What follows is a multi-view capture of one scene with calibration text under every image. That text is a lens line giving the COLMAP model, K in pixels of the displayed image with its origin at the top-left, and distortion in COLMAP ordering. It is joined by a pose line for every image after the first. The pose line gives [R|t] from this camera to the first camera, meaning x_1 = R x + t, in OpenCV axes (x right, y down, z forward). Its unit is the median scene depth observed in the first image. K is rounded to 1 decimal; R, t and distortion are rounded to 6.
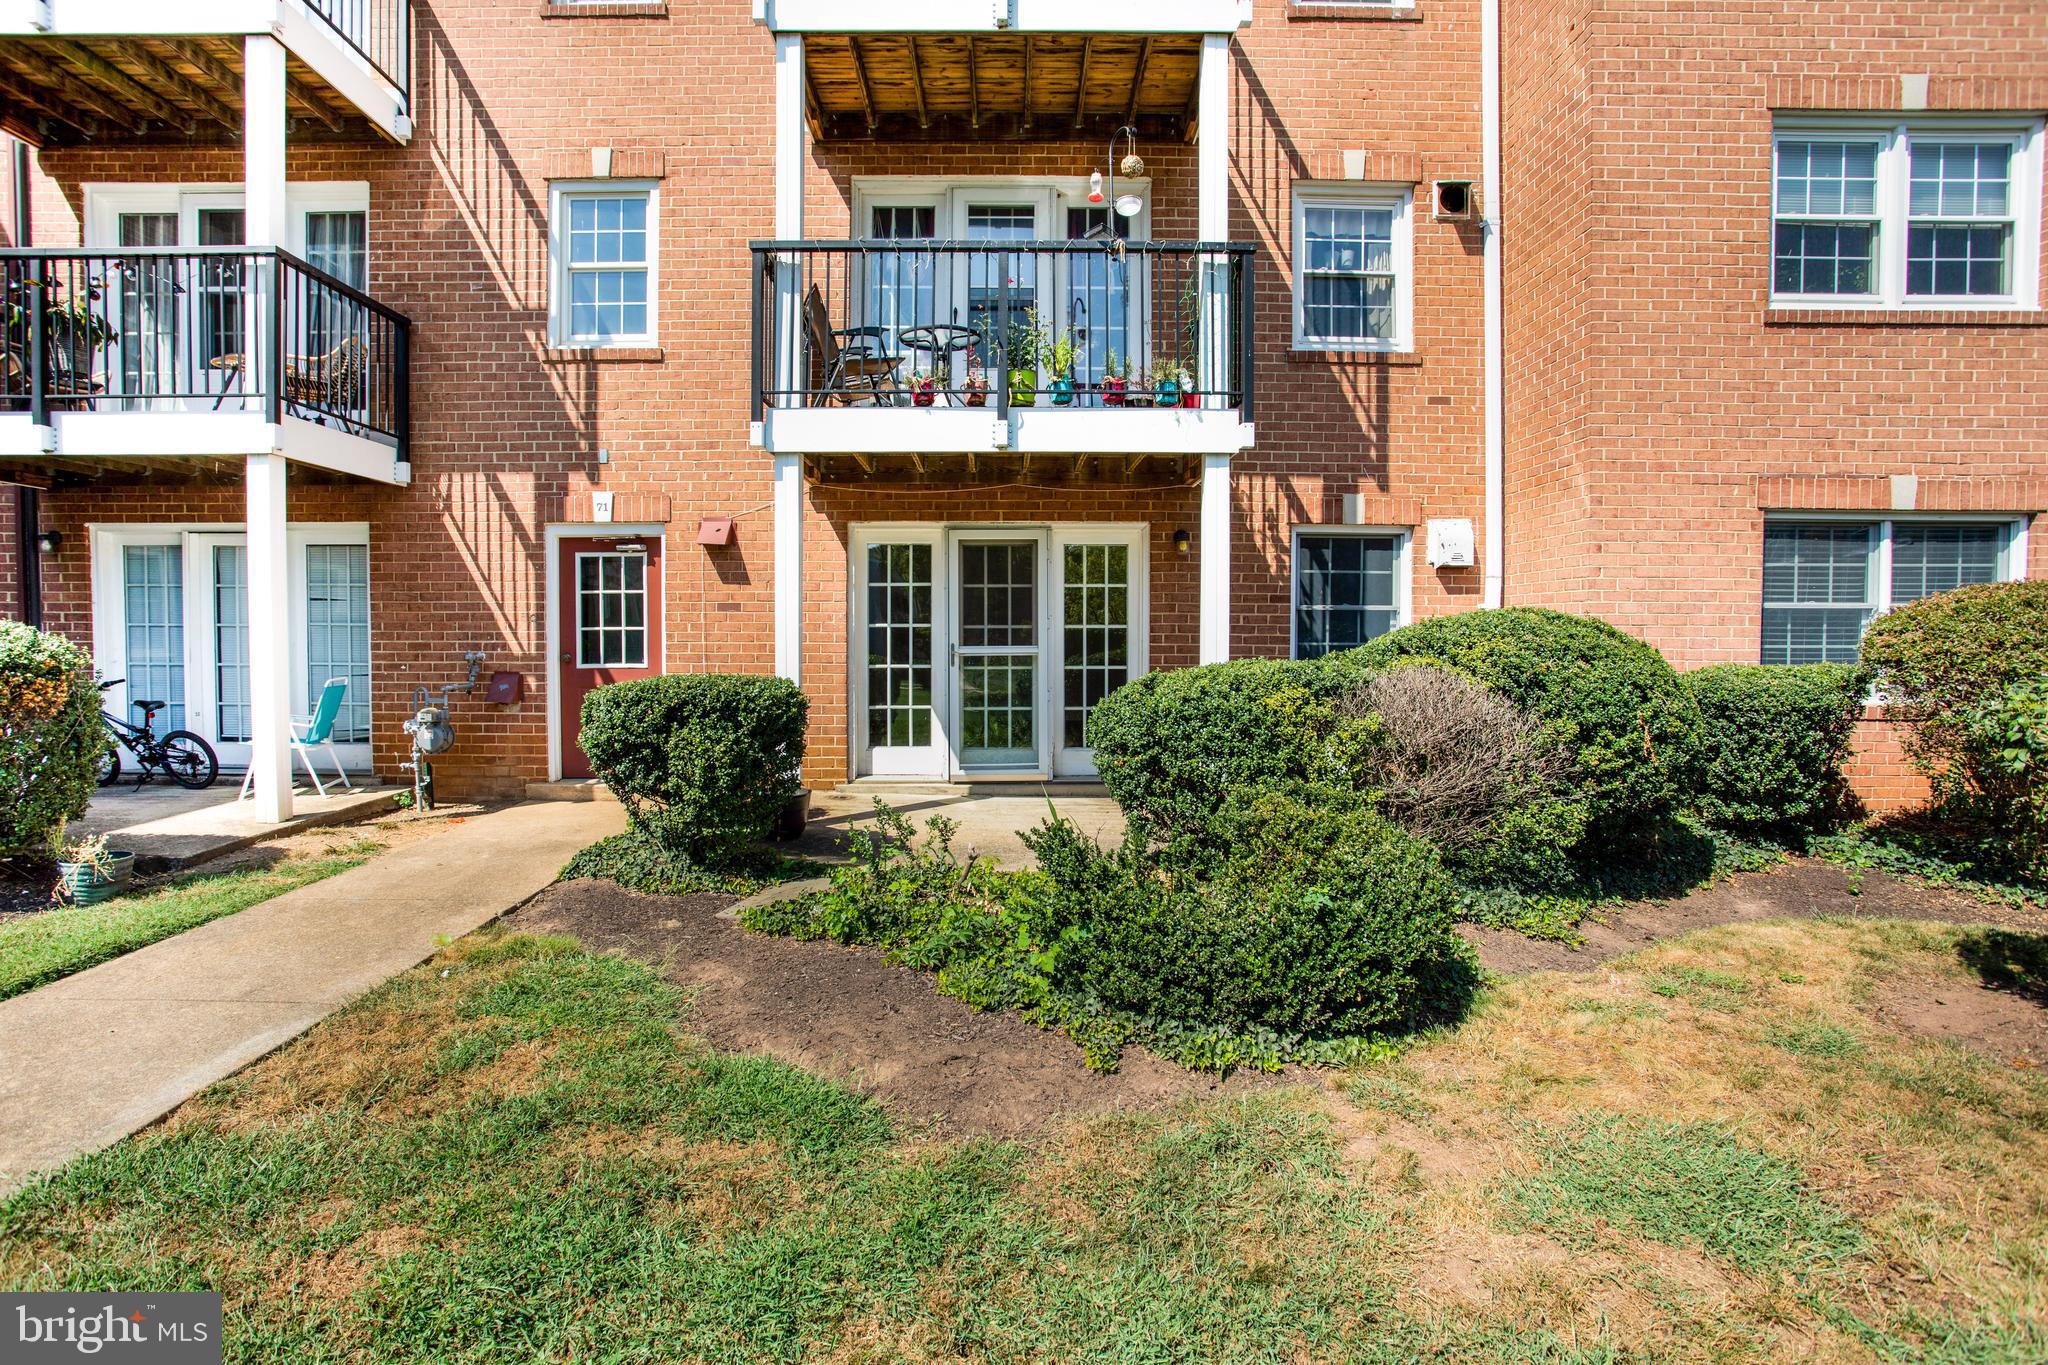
lens RADIAL K [[994.5, 0, 1020.7], [0, 994.5, 679.1], [0, 0, 1]] dist [-0.051432, 0.031129]
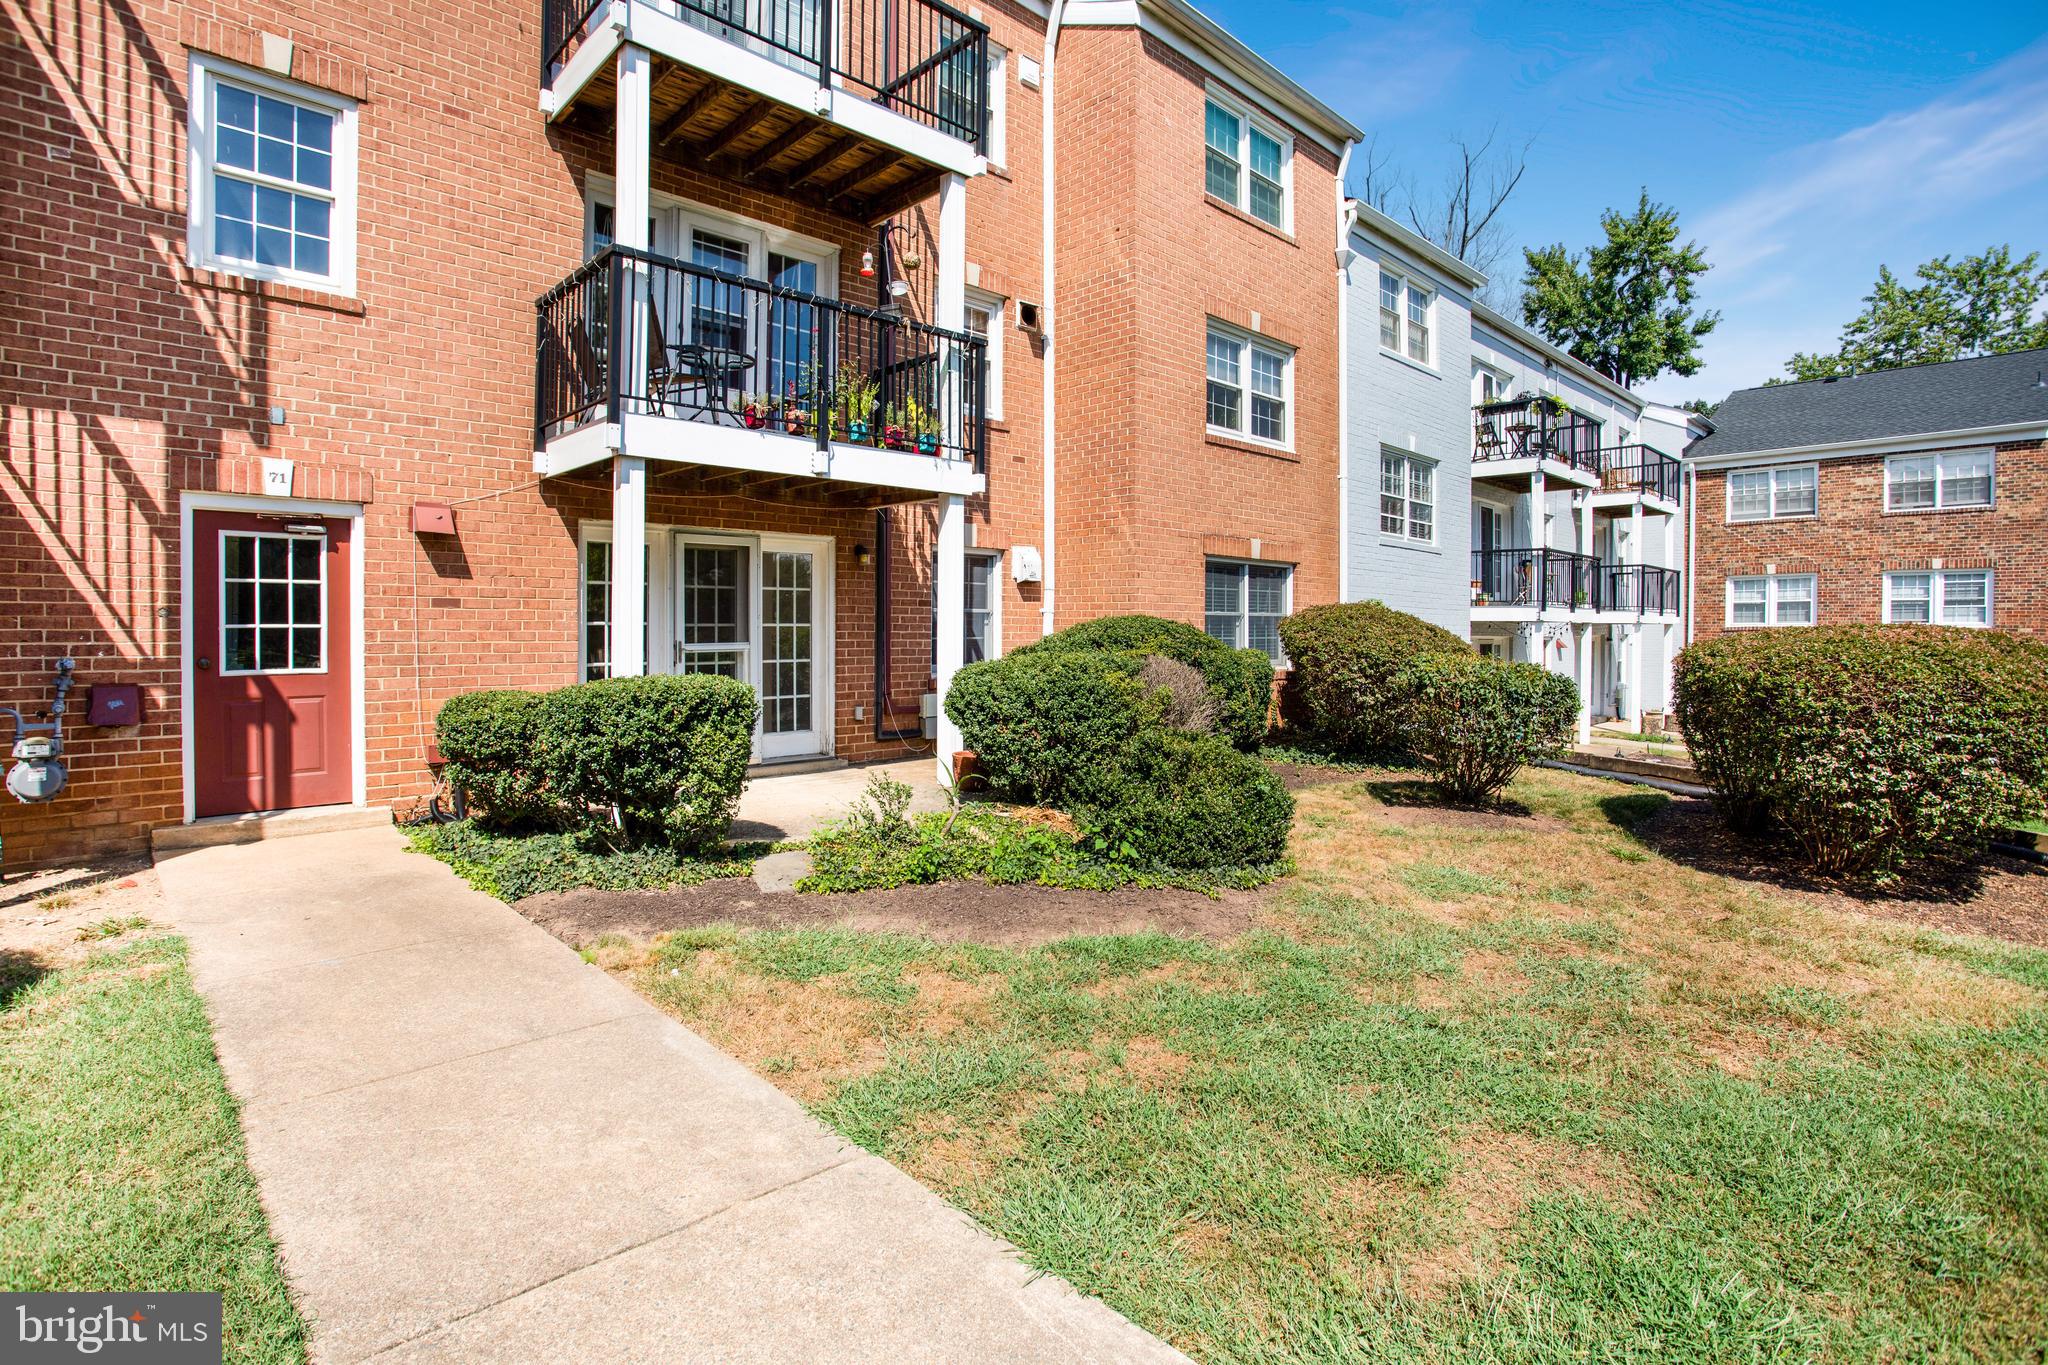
lens RADIAL K [[998.1, 0, 990.5], [0, 998.1, 647.5], [0, 0, 1]] dist [-0.028369, 0.030115]
pose [[0.748909, -0.013077, 0.662544, -0.528825], [0.025911, 0.999619, -0.009559, -0.010604], [-0.662167, 0.024326, 0.748962, -0.004567]]
